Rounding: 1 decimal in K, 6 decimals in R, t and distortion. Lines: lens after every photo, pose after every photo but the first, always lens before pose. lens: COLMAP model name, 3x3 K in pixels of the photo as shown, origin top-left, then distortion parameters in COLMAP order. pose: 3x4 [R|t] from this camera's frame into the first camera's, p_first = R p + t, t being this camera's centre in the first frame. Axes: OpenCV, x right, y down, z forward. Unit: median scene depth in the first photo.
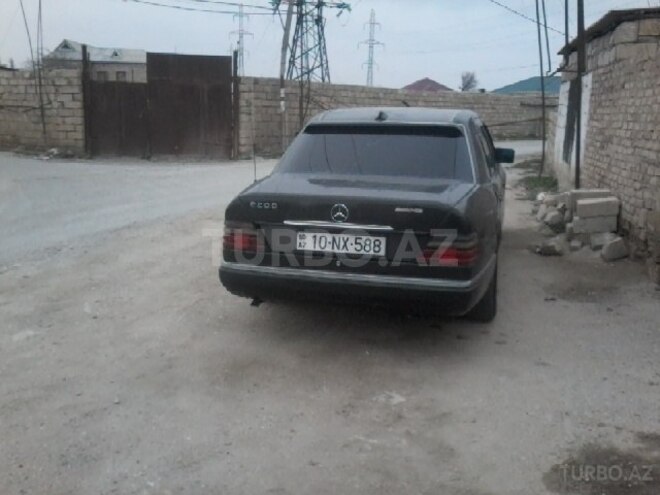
lens RADIAL K [[647.3, 0, 330.0], [0, 647.3, 247.5], [0, 0, 1]] dist [-0.045638, 0.024388]
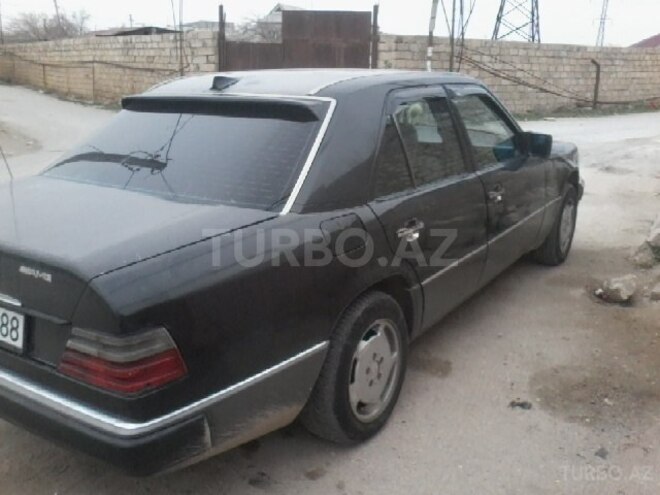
lens RADIAL K [[647.3, 0, 330.0], [0, 647.3, 247.5], [0, 0, 1]] dist [-0.045638, 0.024388]
pose [[0.947158, 0.075566, -0.311738, 0.098009], [-0.057665, 0.996135, 0.066262, -0.024521], [0.315541, -0.044784, 0.947855, 0.114608]]
